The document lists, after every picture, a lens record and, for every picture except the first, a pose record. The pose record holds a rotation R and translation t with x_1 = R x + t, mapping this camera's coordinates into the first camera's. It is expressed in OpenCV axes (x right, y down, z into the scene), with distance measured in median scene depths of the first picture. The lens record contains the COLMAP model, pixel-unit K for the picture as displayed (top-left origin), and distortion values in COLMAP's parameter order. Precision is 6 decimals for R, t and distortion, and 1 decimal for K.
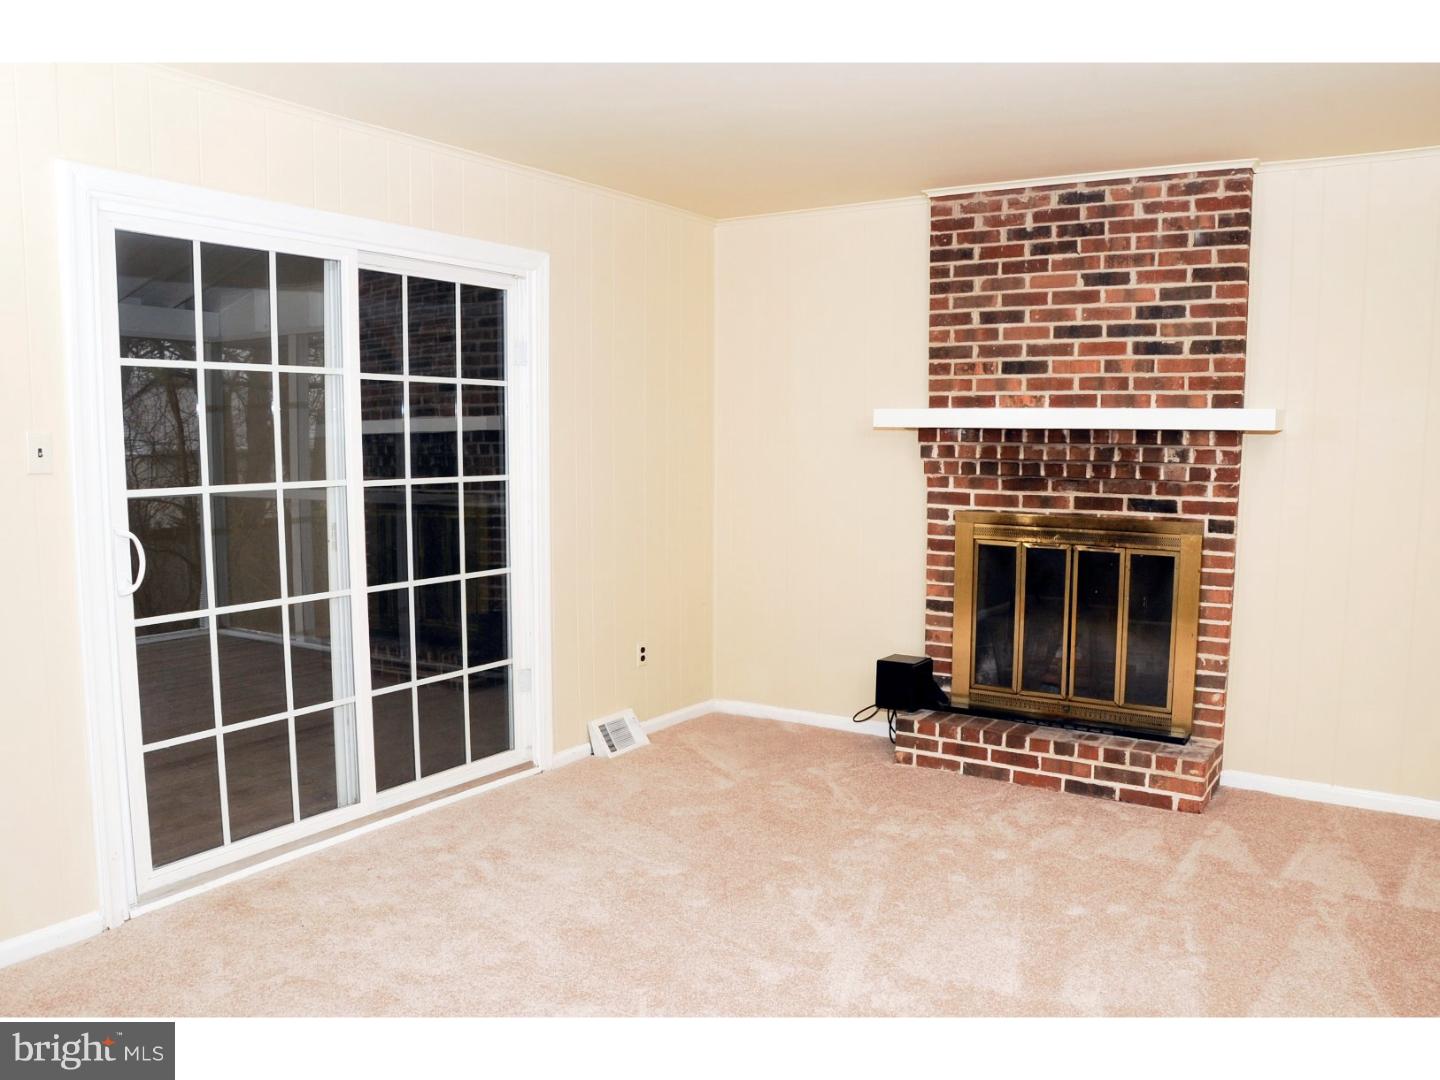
lens RADIAL K [[1160.4, 0, 720.0], [0, 1160.4, 540.0], [0, 0, 1]] dist [-0.005479, -0.002005]
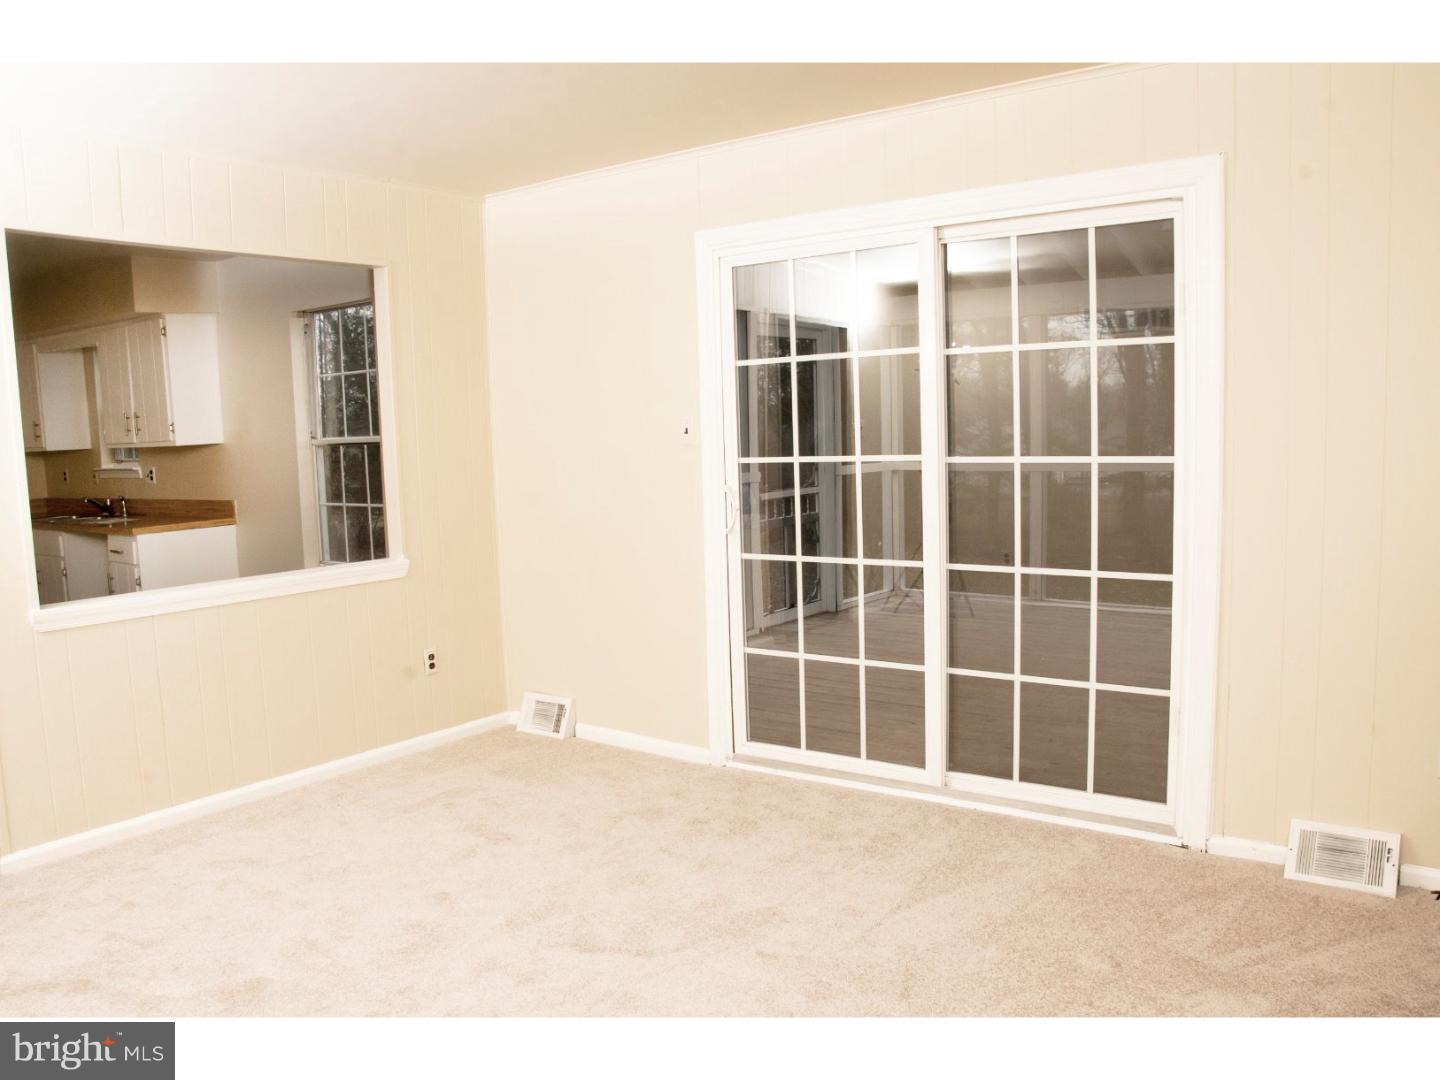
lens RADIAL K [[1160.4, 0, 720.0], [0, 1160.4, 540.0], [0, 0, 1]] dist [-0.005479, -0.002005]
pose [[-0.023009, 0.111041, -0.993549, 0.617455], [-0.058215, 0.991977, 0.112213, -0.072076], [0.998039, 0.060421, -0.016360, 0.730240]]
